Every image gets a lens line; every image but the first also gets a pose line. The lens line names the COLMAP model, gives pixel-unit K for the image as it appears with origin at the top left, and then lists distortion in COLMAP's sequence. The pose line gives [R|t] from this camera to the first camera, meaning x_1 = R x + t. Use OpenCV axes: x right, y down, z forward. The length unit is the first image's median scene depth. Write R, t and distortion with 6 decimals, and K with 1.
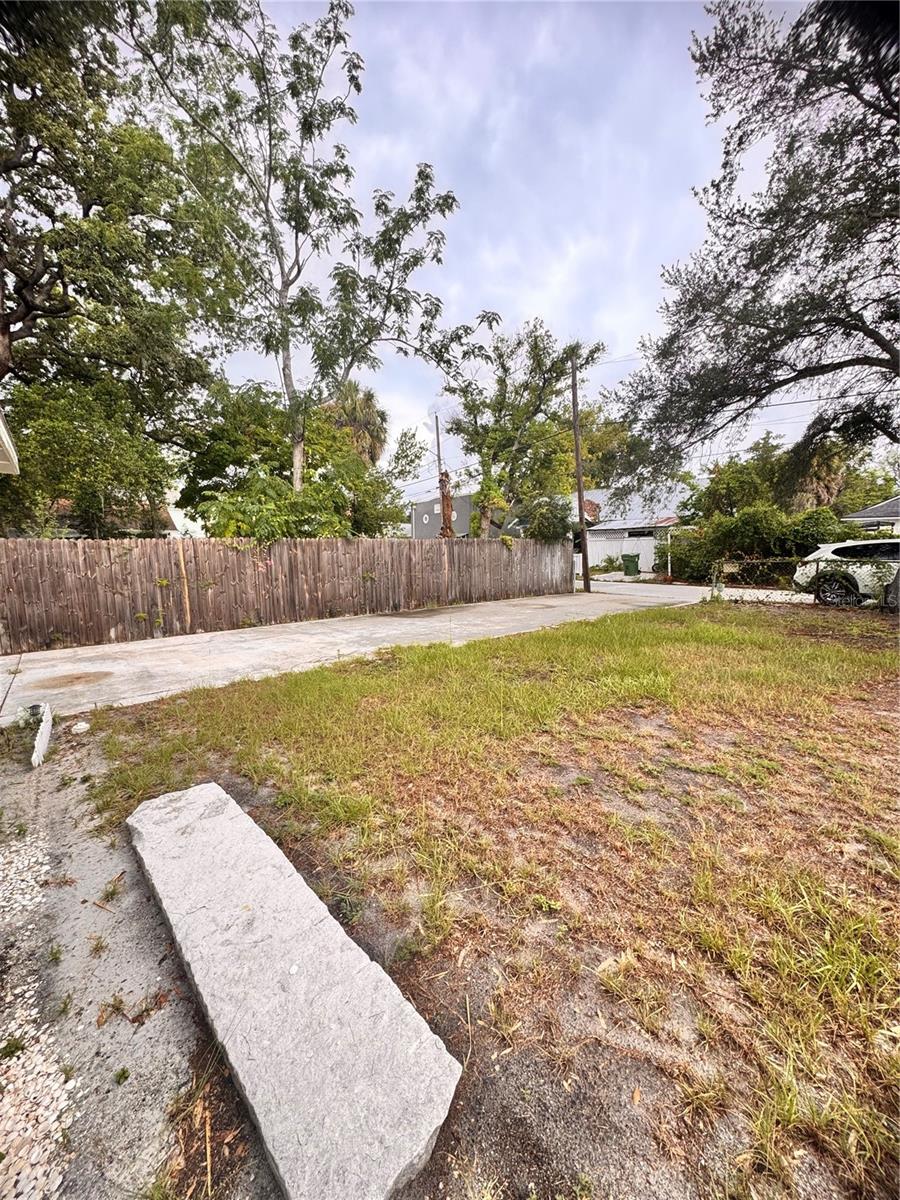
lens RADIAL K [[478.8, 0, 451.1], [0, 478.8, 594.7], [0, 0, 1]] dist [-0.000620, -0.000174]
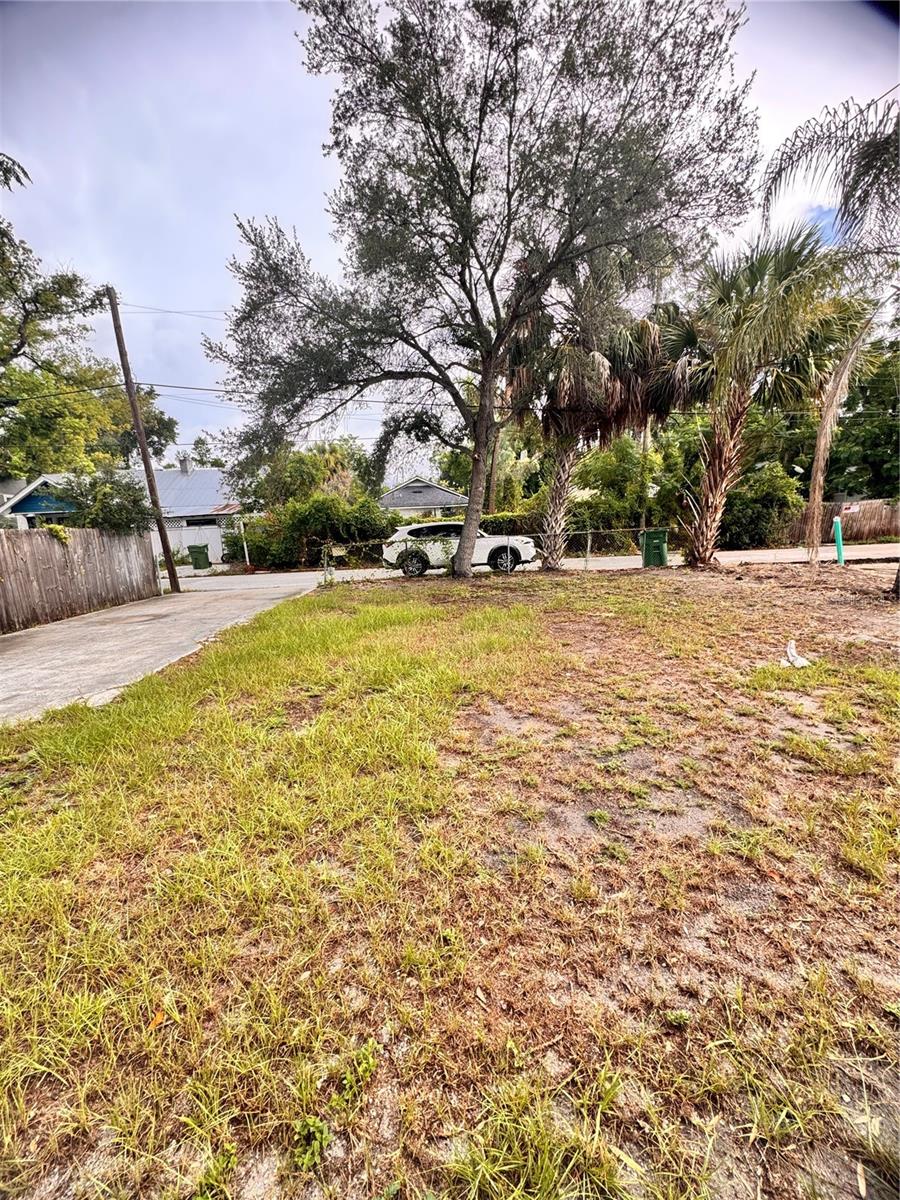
lens RADIAL K [[478.8, 0, 451.7], [0, 478.8, 597.6], [0, 0, 1]] dist [-0.000620, -0.000174]
pose [[0.605630, -0.134515, 0.784295, -0.089898], [0.113587, 0.990130, 0.082106, -0.012090], [-0.787598, 0.039360, 0.614931, 0.142243]]
